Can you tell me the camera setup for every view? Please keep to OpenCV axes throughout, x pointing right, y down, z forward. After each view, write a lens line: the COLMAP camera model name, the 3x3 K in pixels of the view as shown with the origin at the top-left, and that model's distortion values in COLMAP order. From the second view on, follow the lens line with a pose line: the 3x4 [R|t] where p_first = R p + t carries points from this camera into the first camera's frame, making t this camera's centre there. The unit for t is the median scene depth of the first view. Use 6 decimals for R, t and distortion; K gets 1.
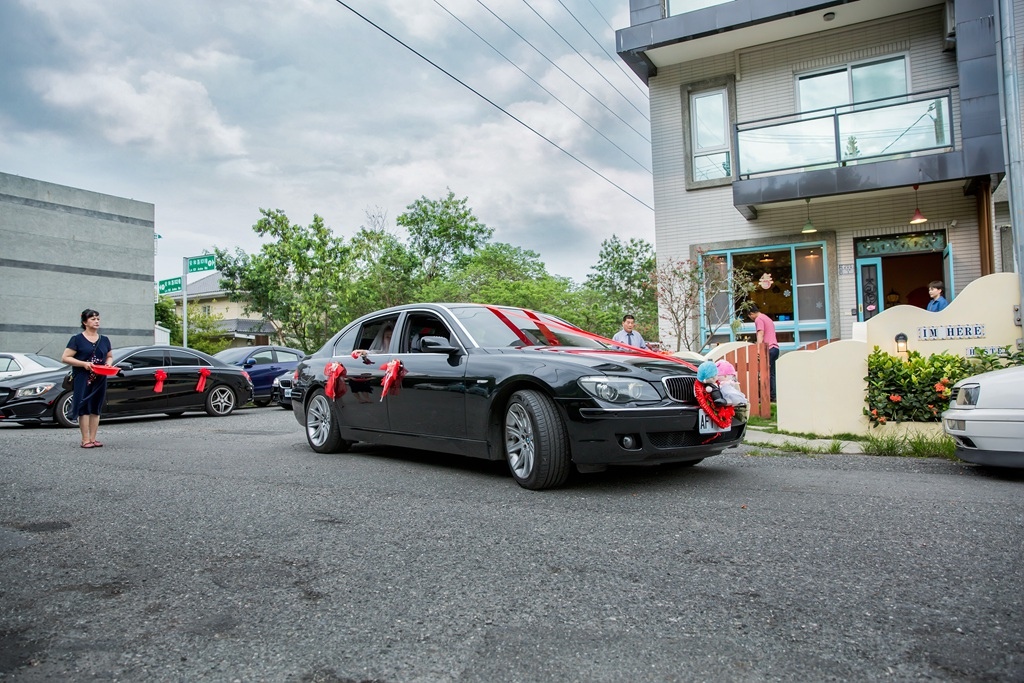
lens RADIAL K [[697.5, 0, 511.7], [0, 697.5, 339.0], [0, 0, 1]] dist [0.002020, 0.021464]
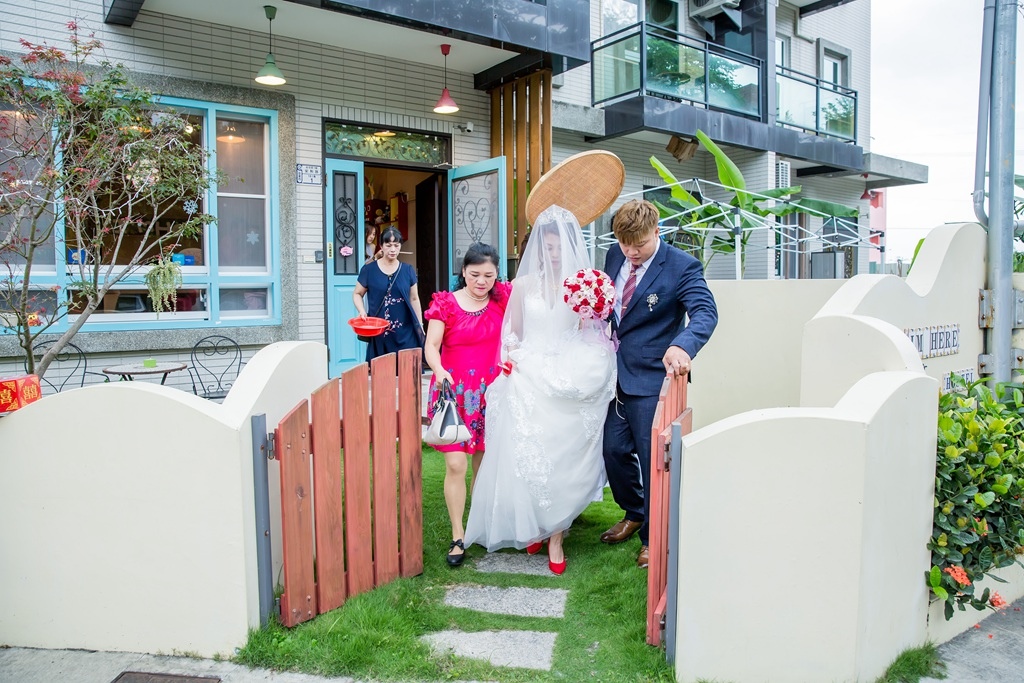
lens RADIAL K [[697.5, 0, 510.3], [0, 697.5, 336.6], [0, 0, 1]] dist [0.002020, 0.021464]
pose [[0.421465, -0.049184, 0.905510, 0.057756], [-0.032333, 0.997078, 0.069207, -0.018699], [-0.906268, -0.058446, 0.418643, 0.635695]]
